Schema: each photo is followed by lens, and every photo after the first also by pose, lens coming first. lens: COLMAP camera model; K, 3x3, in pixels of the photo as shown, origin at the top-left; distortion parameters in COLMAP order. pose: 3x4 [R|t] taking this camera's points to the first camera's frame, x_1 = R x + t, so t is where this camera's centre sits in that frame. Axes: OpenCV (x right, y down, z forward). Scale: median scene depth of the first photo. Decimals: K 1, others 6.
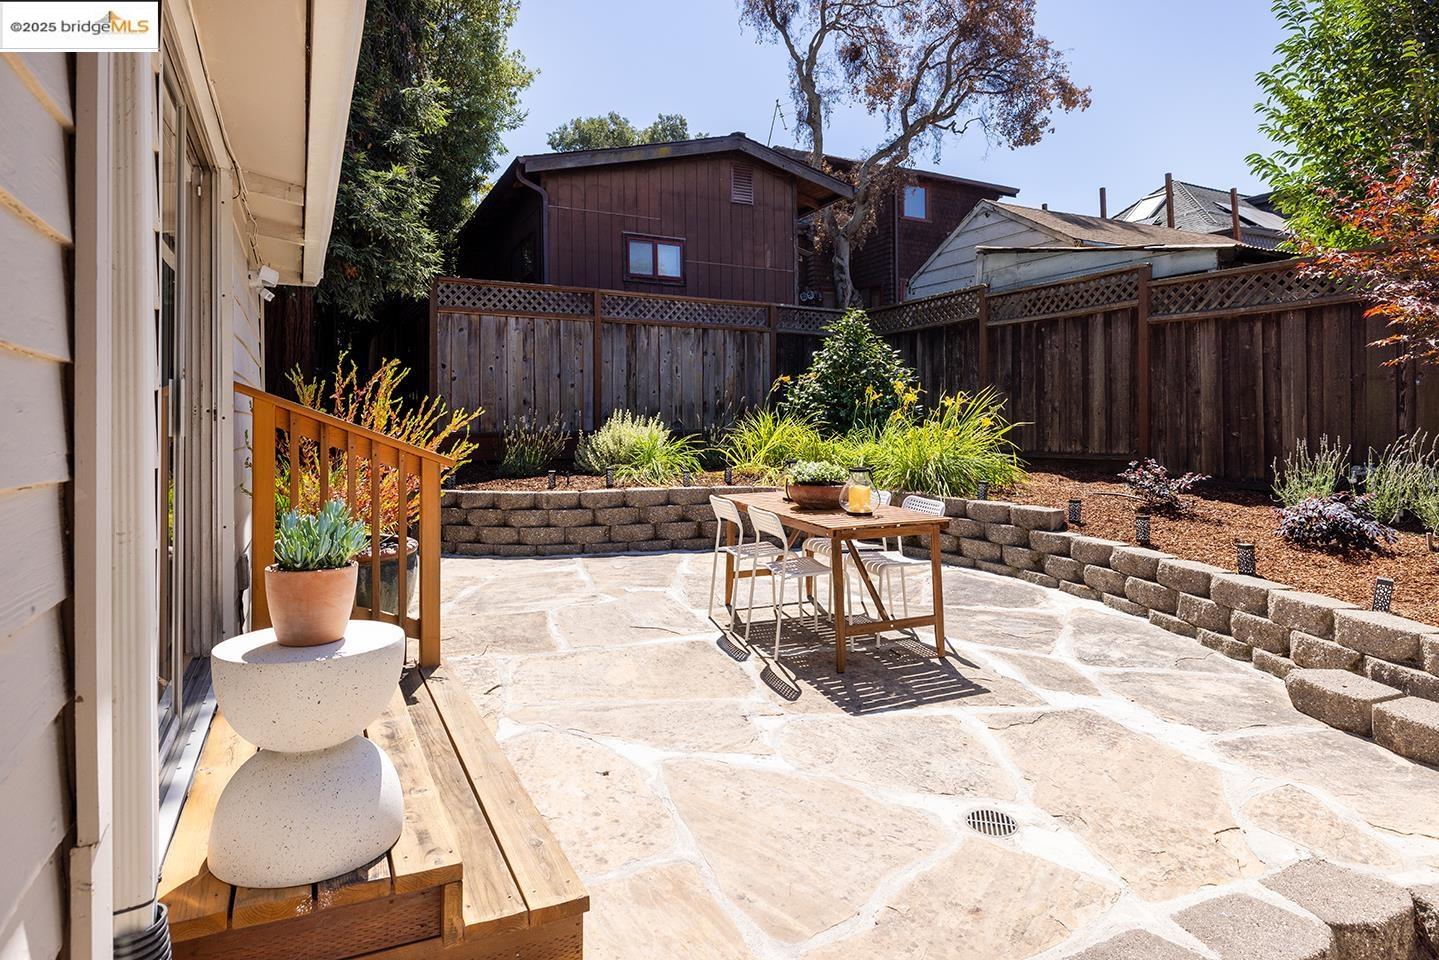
lens RADIAL K [[786.2, 0, 716.8], [0, 786.2, 424.4], [0, 0, 1]] dist [0.002084, 0.000659]
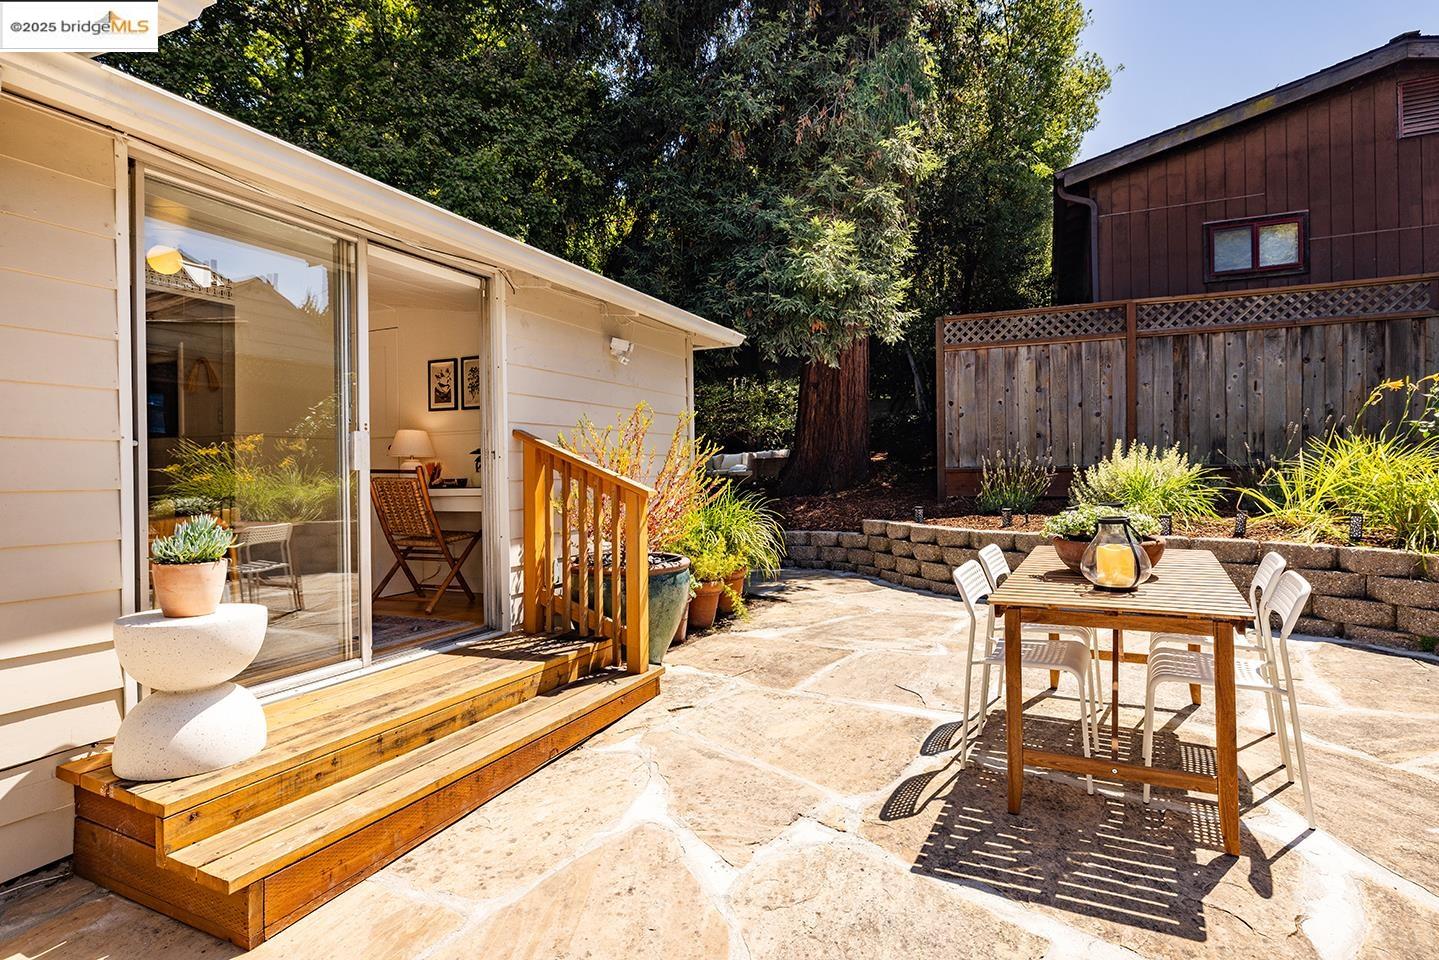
lens RADIAL K [[726.4, 0, 719.5], [0, 726.4, 480.0], [0, 0, 1]] dist [-0.002308, 0.001179]
pose [[0.636669, 0.007820, -0.771097, 0.183298], [0.010673, 0.999763, 0.018952, 0.004382], [0.771063, -0.020296, 0.636435, 0.155667]]
